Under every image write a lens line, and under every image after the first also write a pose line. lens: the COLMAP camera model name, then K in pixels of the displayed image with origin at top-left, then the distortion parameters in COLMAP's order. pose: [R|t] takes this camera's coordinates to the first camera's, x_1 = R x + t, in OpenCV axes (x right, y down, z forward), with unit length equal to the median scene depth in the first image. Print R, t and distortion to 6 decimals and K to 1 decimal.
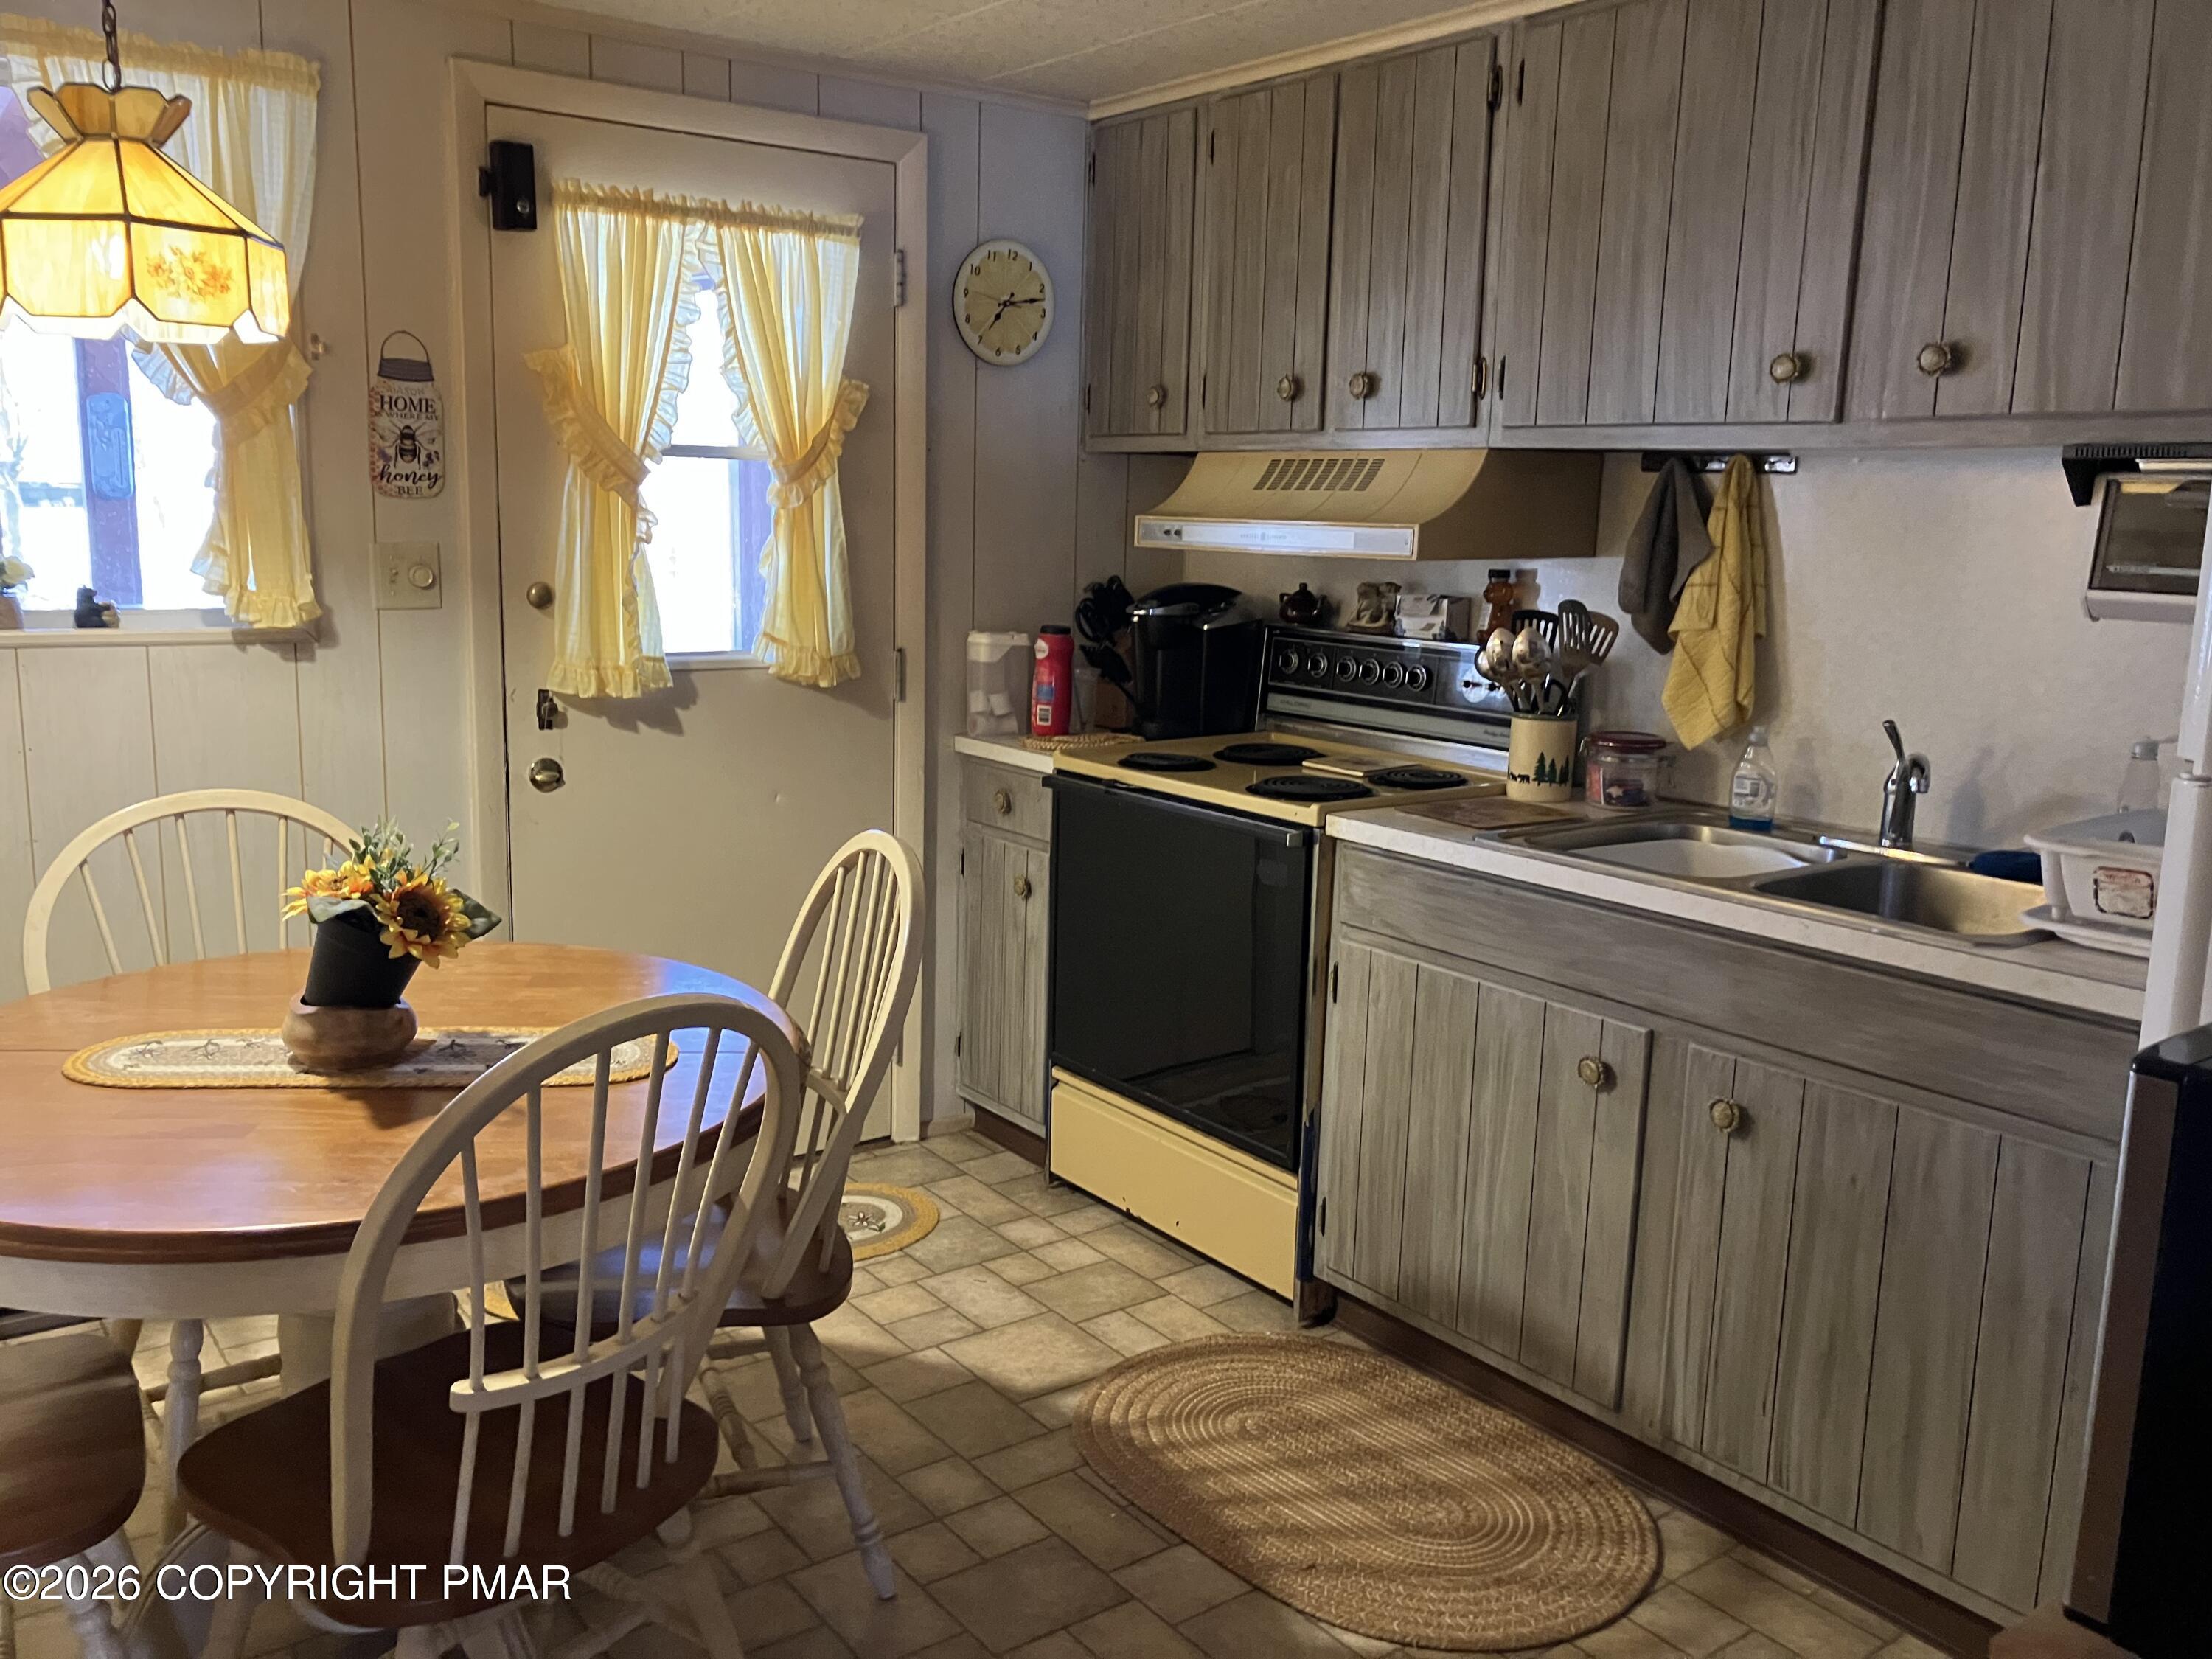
lens RADIAL K [[1798.1, 0, 1035.1], [0, 1798.1, 799.1], [0, 0, 1]] dist [0.037614, -0.049905]
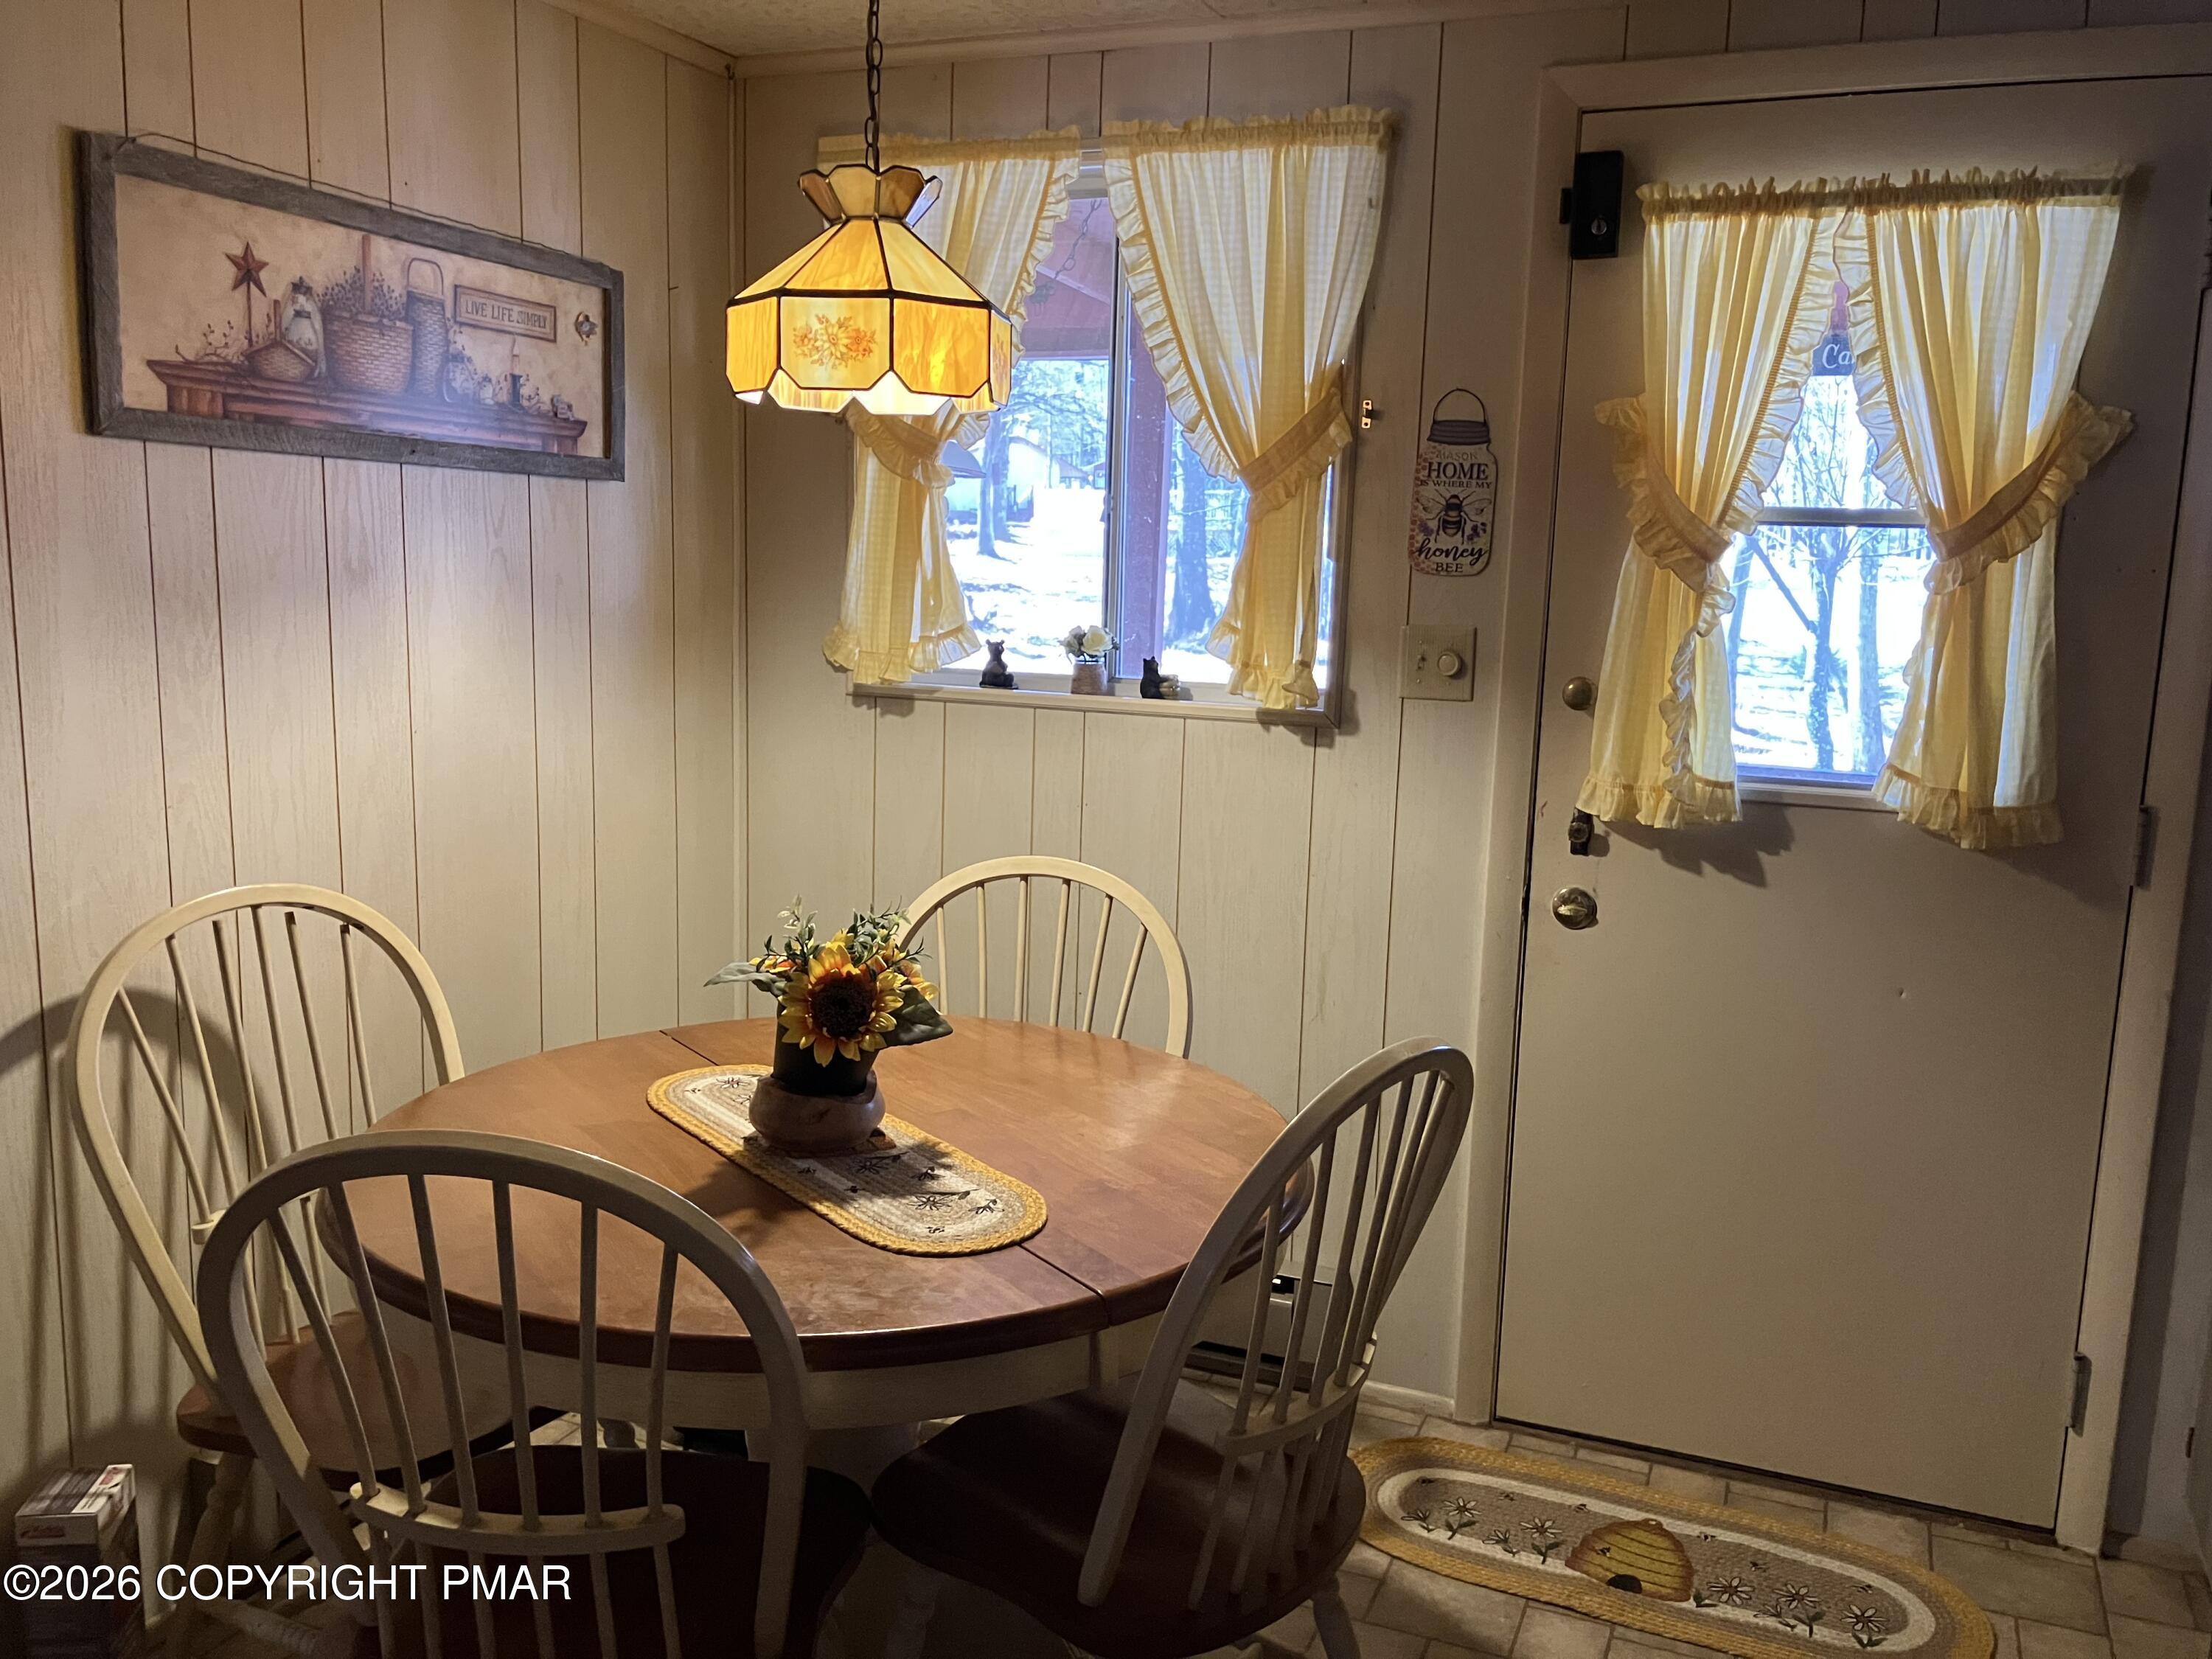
lens RADIAL K [[1798.1, 0, 1104.4], [0, 1798.1, 823.0], [0, 0, 1]] dist [0.037614, -0.049905]
pose [[0.547547, 0.115606, -0.828751, 0.308100], [-0.152870, 0.987562, 0.036760, -0.052348], [0.822693, 0.106563, 0.558409, 0.372036]]
